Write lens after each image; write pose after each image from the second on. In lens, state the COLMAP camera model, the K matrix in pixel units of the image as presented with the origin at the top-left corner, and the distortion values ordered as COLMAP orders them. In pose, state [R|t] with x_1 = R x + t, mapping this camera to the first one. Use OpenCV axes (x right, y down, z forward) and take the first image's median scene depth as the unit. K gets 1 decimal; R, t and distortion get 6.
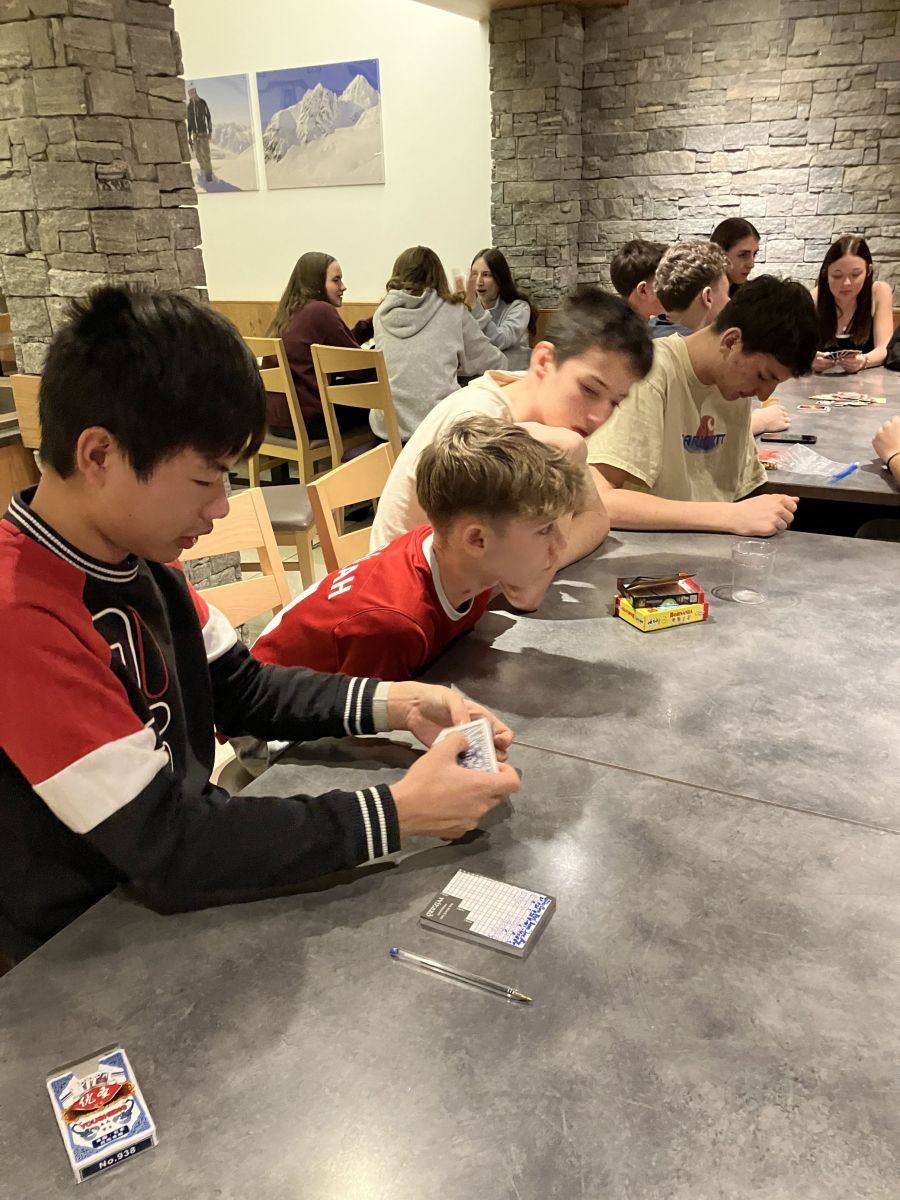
lens RADIAL K [[987.2, 0, 450.4], [0, 987.2, 600.0], [0, 0, 1]] dist [-0.005078, -0.005348]
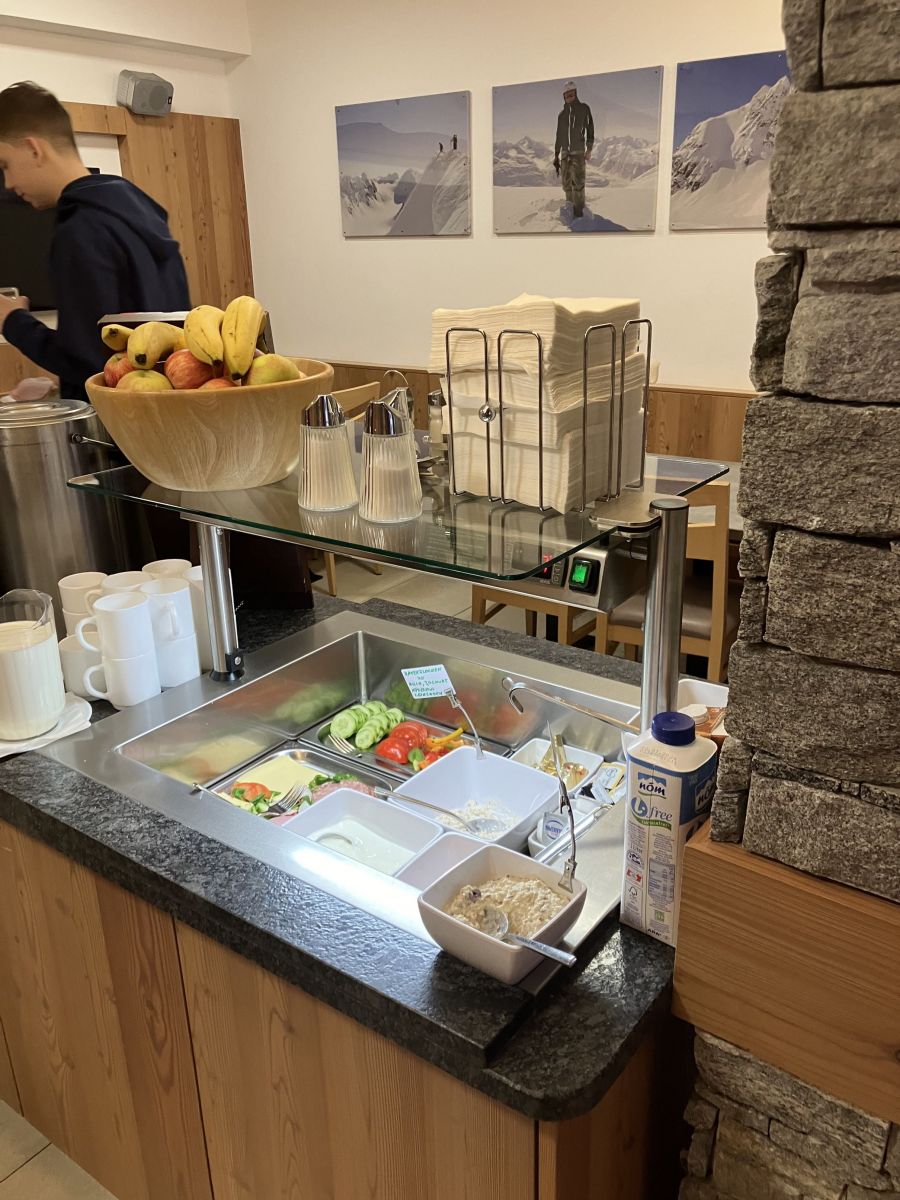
lens RADIAL K [[987.2, 0, 450.1], [0, 987.2, 599.1], [0, 0, 1]] dist [-0.005078, -0.005348]
pose [[0.985171, 0.066713, -0.158075, -0.213292], [-0.069805, 0.997461, -0.014084, -0.133868], [0.156734, 0.024910, 0.987327, 0.289516]]
